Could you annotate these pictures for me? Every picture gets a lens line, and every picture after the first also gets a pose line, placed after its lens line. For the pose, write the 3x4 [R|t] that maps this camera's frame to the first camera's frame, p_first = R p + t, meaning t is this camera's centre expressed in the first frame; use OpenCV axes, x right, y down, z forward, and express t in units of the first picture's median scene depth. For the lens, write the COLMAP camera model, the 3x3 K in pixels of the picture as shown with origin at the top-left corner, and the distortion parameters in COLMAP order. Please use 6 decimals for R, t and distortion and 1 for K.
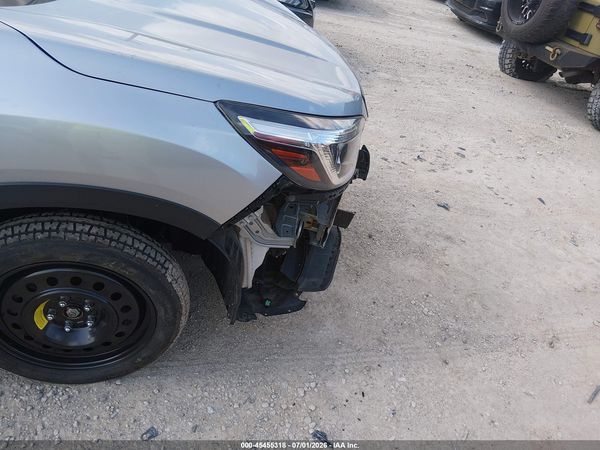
lens RADIAL K [[457.7, 0, 300.0], [0, 457.7, 225.0], [0, 0, 1]] dist [0.089479, -0.128248]
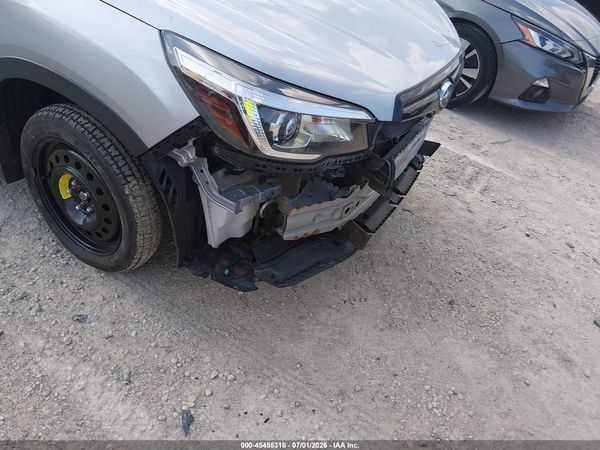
lens RADIAL K [[457.7, 0, 300.0], [0, 457.7, 225.0], [0, 0, 1]] dist [0.089479, -0.128248]
pose [[0.742783, 0.354135, -0.568209, 0.613973], [-0.418120, 0.908184, 0.019442, -0.006132], [0.522924, 0.223138, 0.822654, 0.276822]]
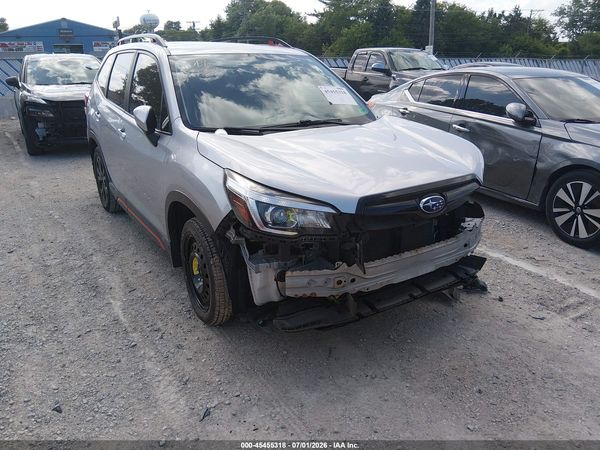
lens RADIAL K [[457.7, 0, 300.0], [0, 457.7, 225.0], [0, 0, 1]] dist [0.089479, -0.128248]
pose [[0.337831, 0.120902, -0.933409, 1.352047], [-0.498559, 0.864144, -0.068514, -0.055353], [0.798317, 0.488506, 0.352211, 0.493262]]
